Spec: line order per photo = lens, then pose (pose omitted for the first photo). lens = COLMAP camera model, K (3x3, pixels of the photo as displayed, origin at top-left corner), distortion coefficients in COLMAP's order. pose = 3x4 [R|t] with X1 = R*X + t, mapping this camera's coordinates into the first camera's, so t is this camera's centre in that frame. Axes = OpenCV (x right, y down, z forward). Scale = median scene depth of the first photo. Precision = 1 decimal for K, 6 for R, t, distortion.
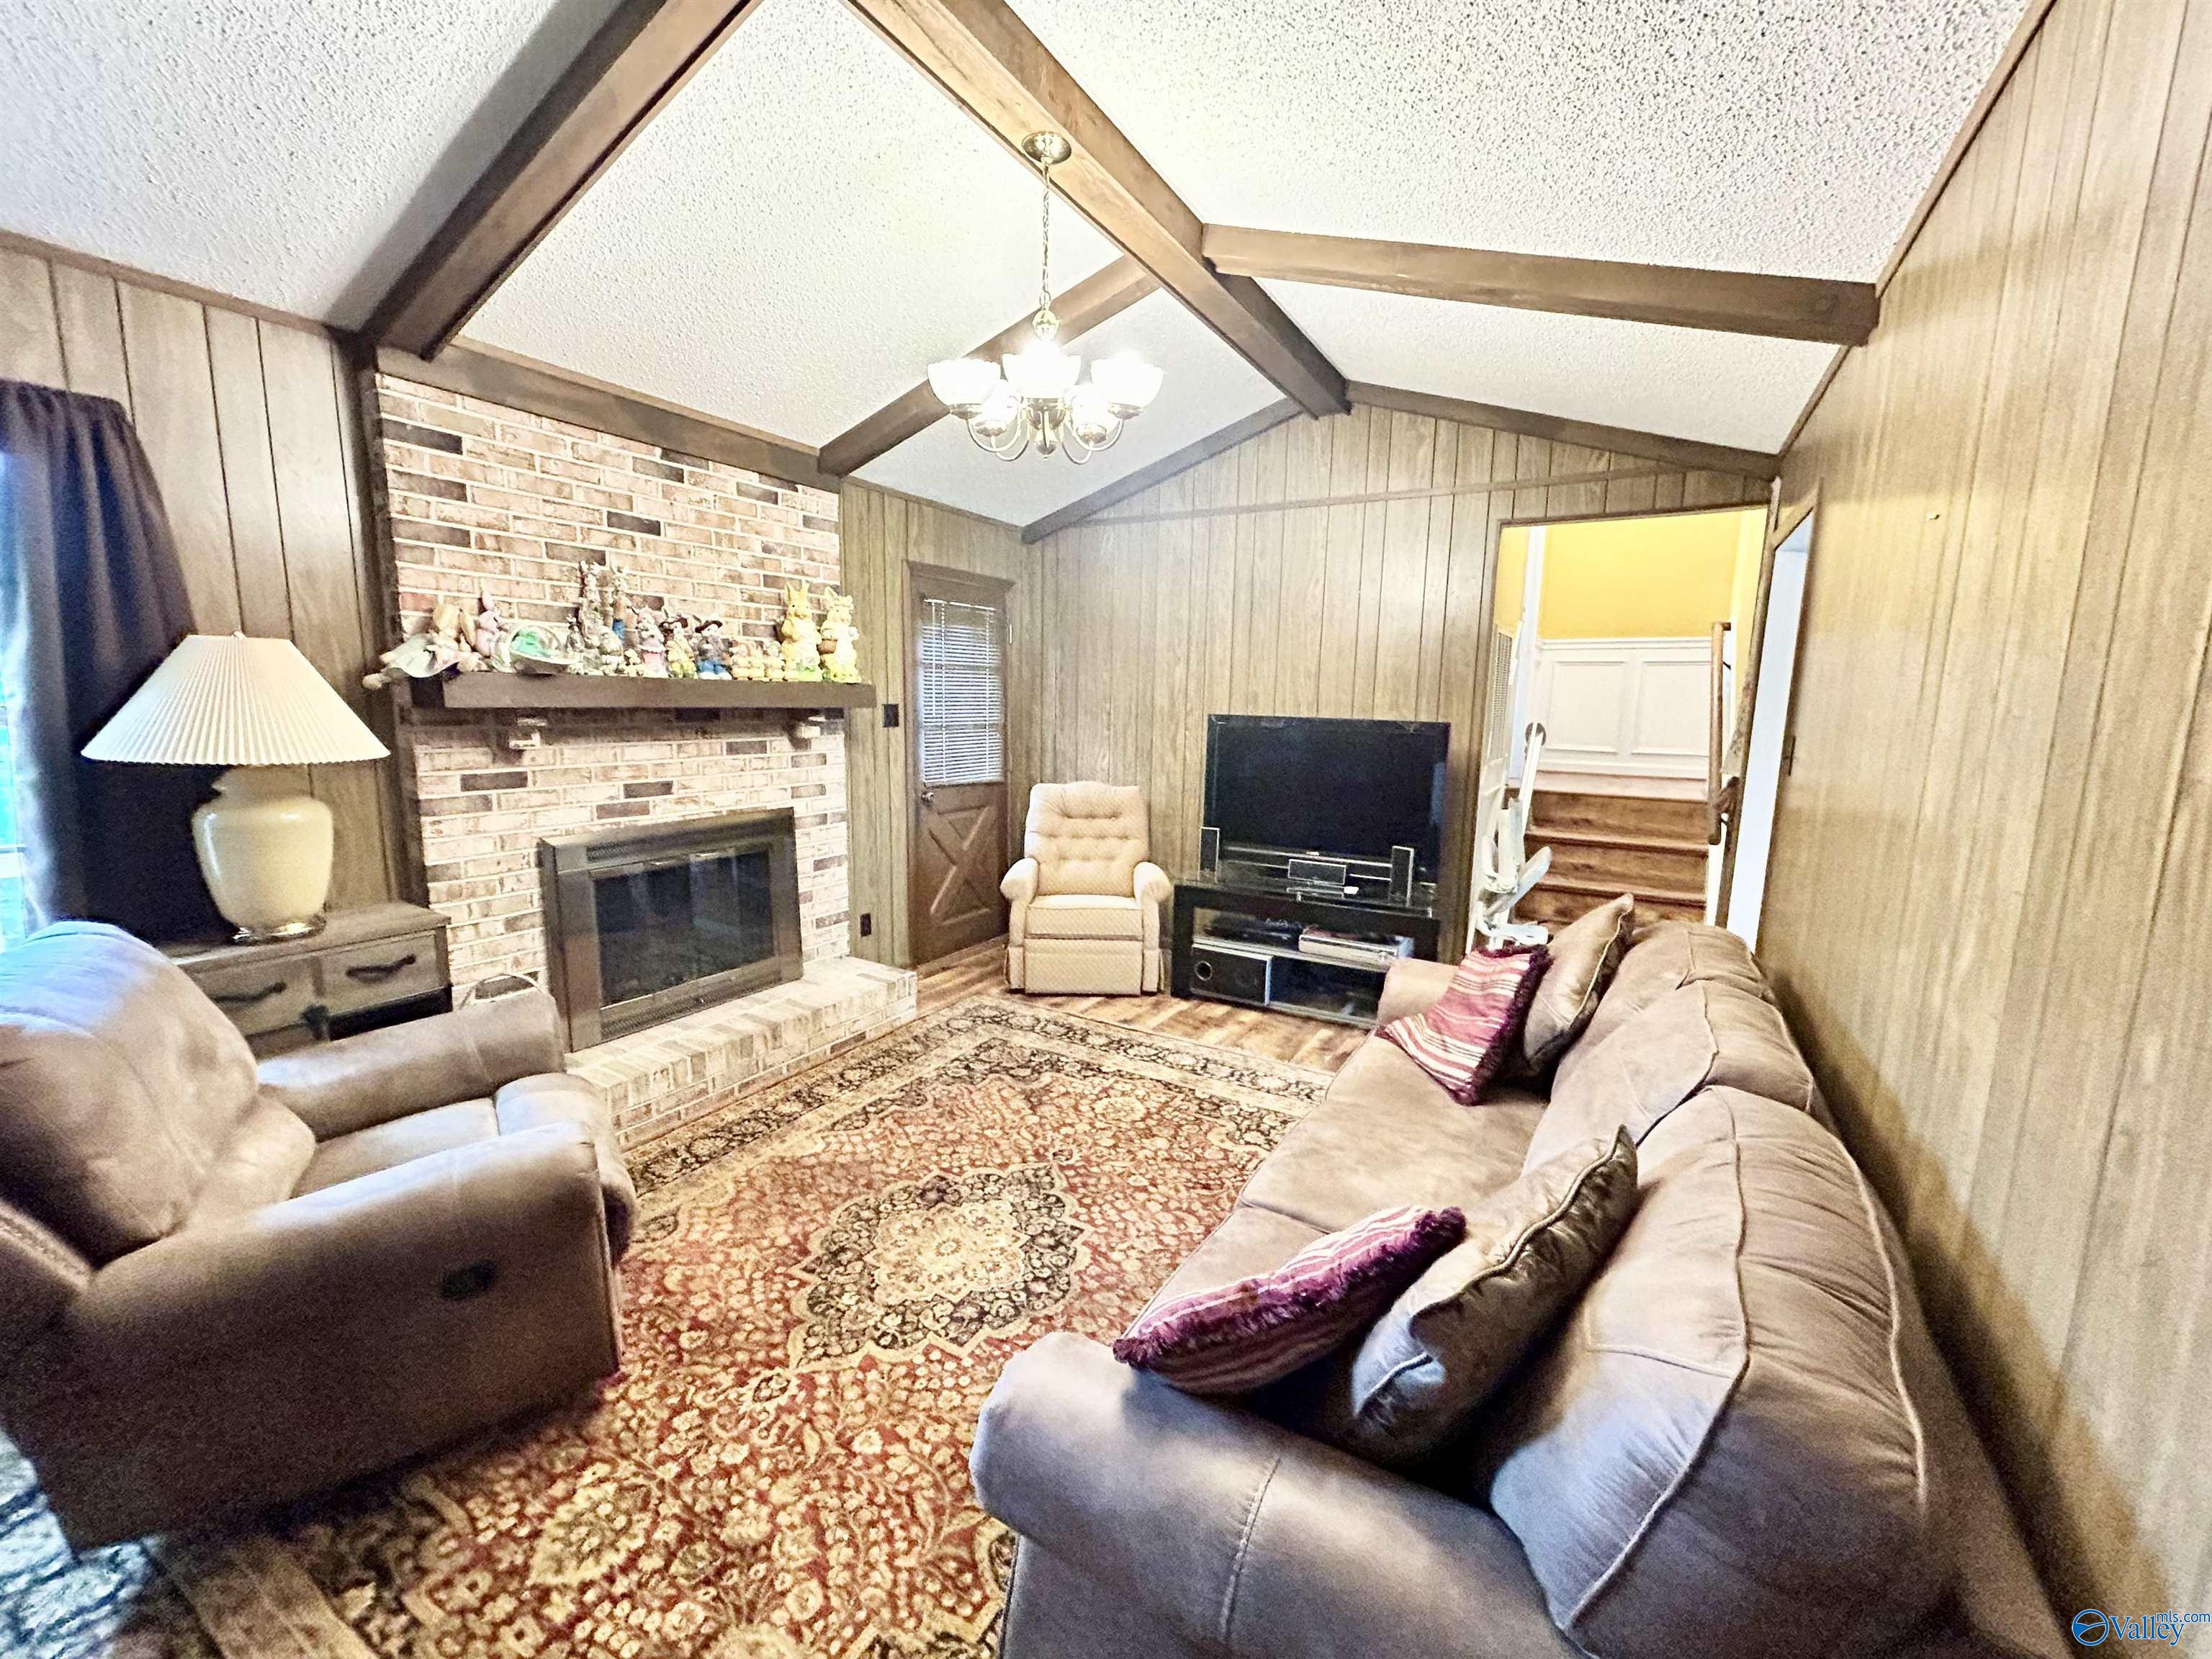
lens RADIAL K [[891.9, 0, 1102.8], [0, 891.9, 833.2], [0, 0, 1]] dist [0.000667, -0.000330]
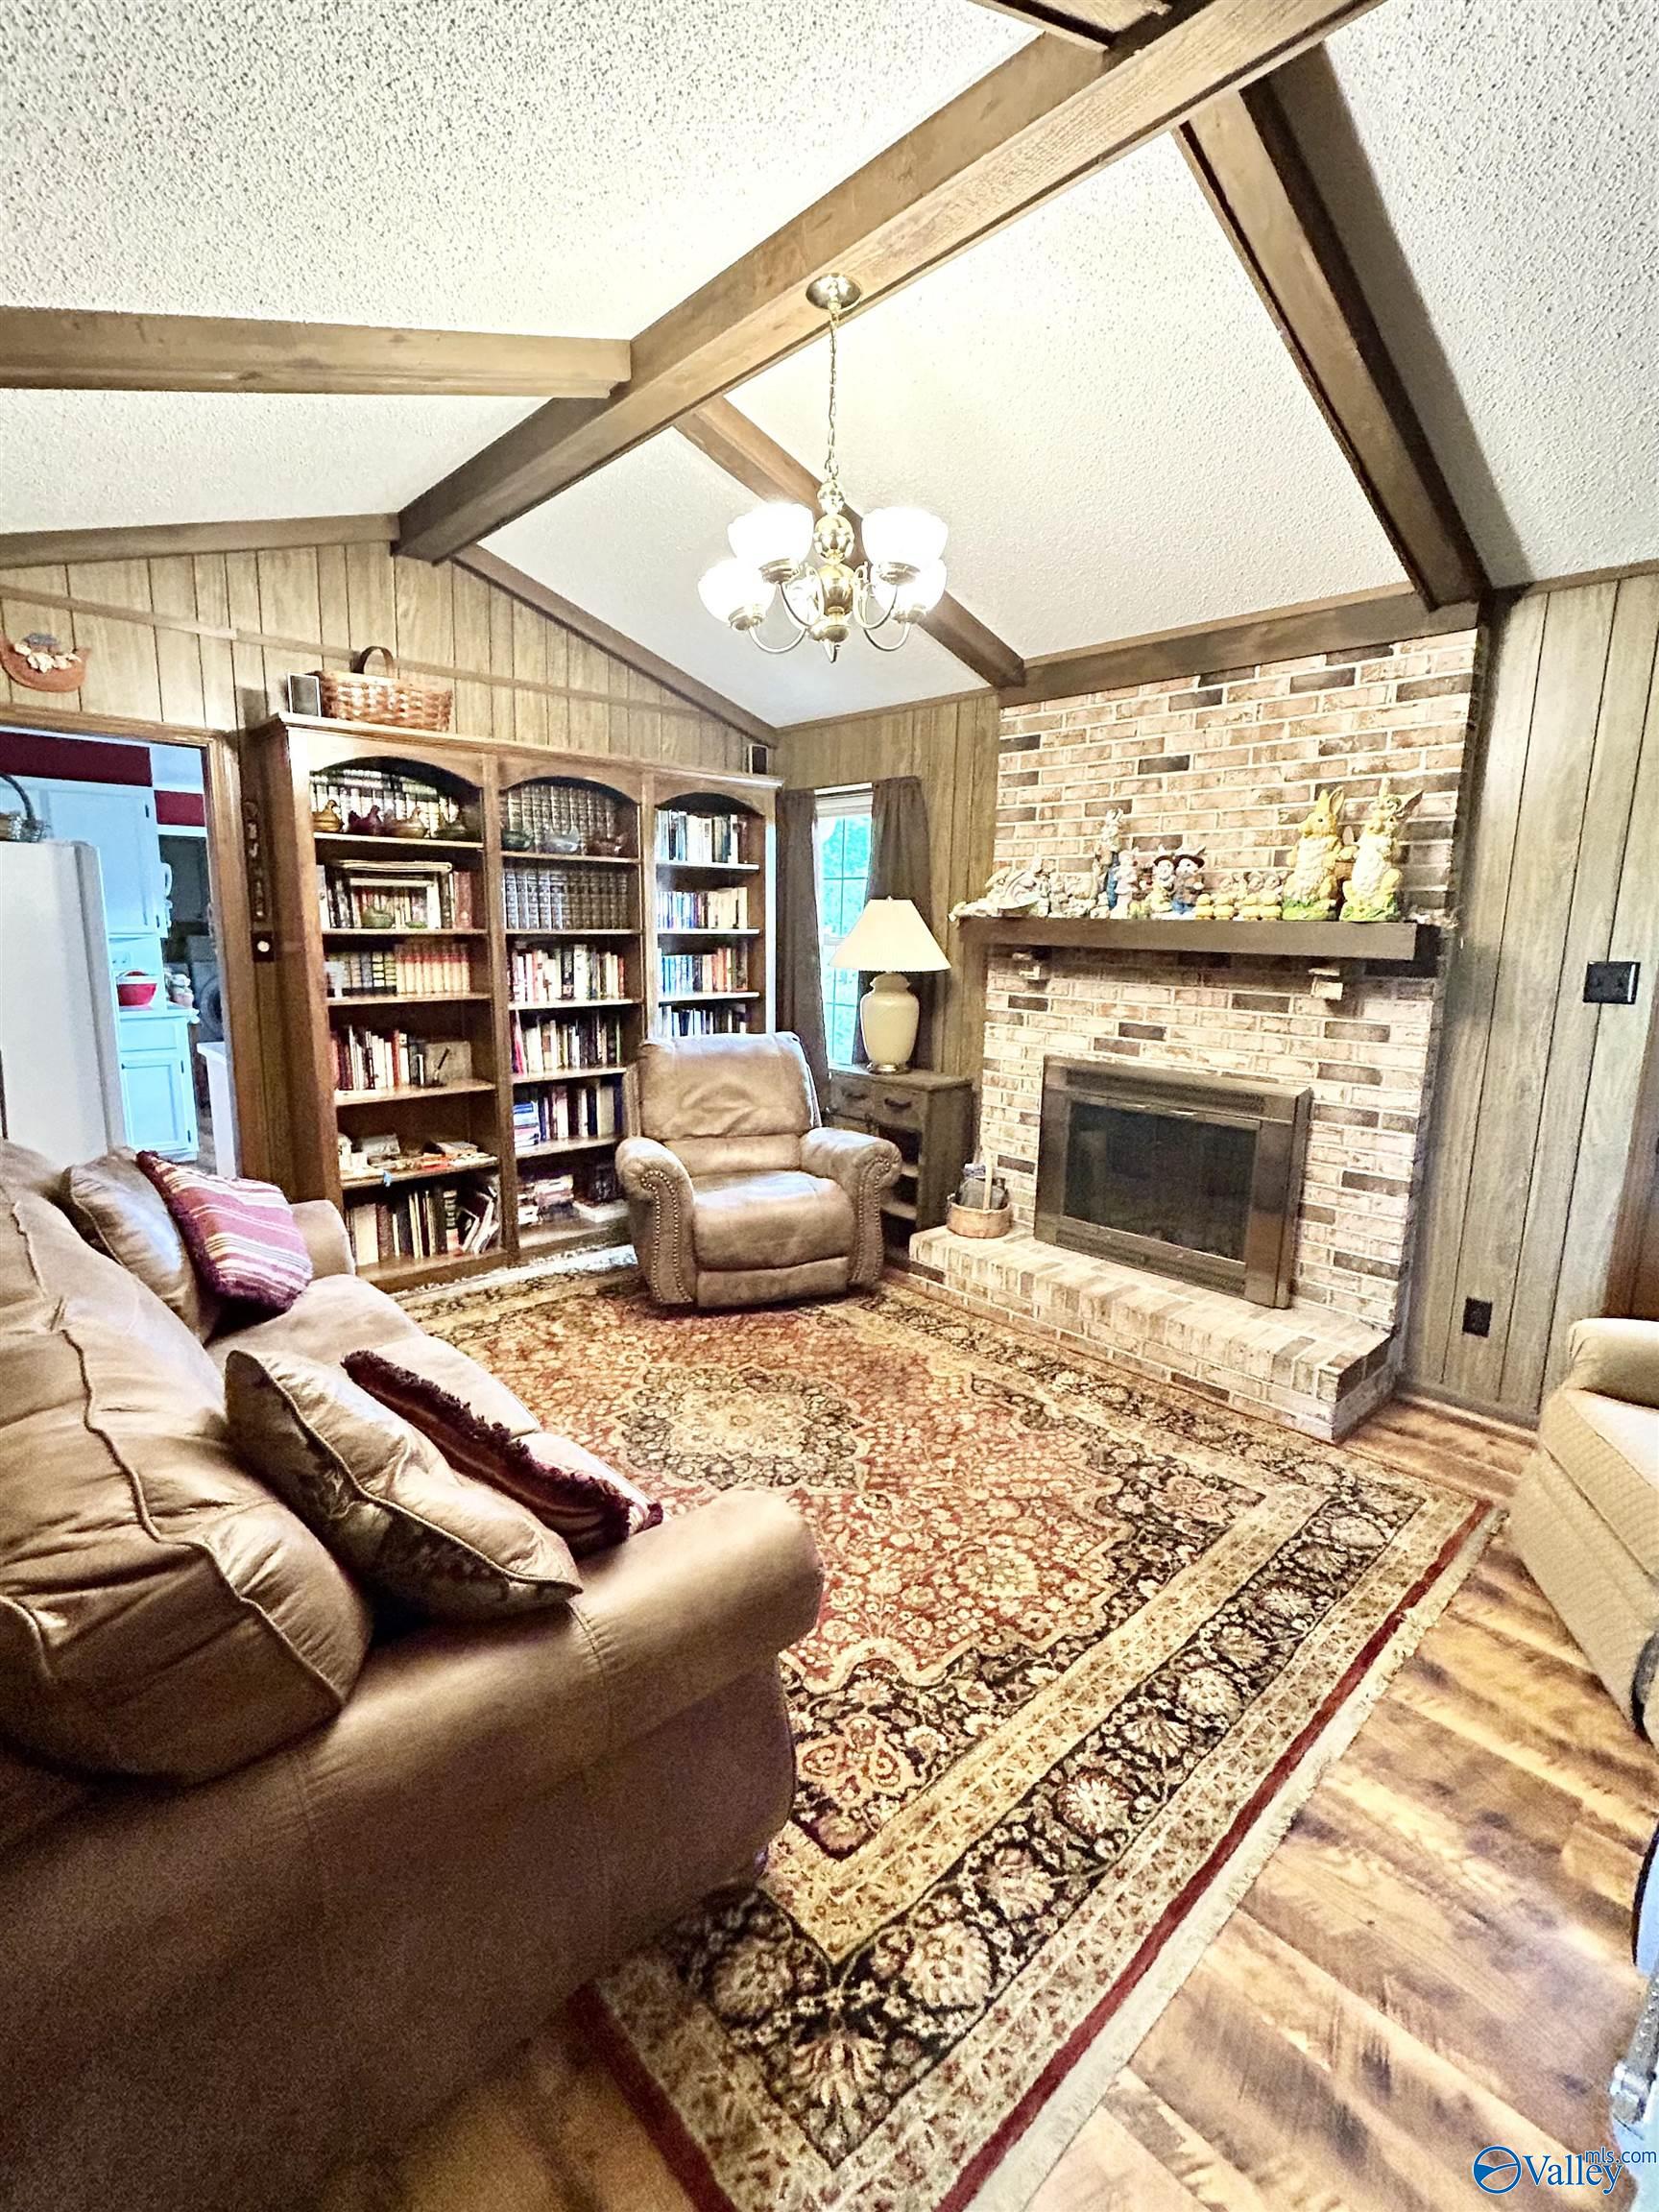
lens RADIAL K [[1021.0, 0, 829.5], [0, 1021.0, 1106.0], [0, 0, 1]] dist [-0.001415, -0.000059]
pose [[-0.286629, 0.146984, -0.946699, 0.649535], [-0.172053, 0.964198, 0.201793, -0.131810], [0.942465, 0.220723, -0.251078, 0.922209]]
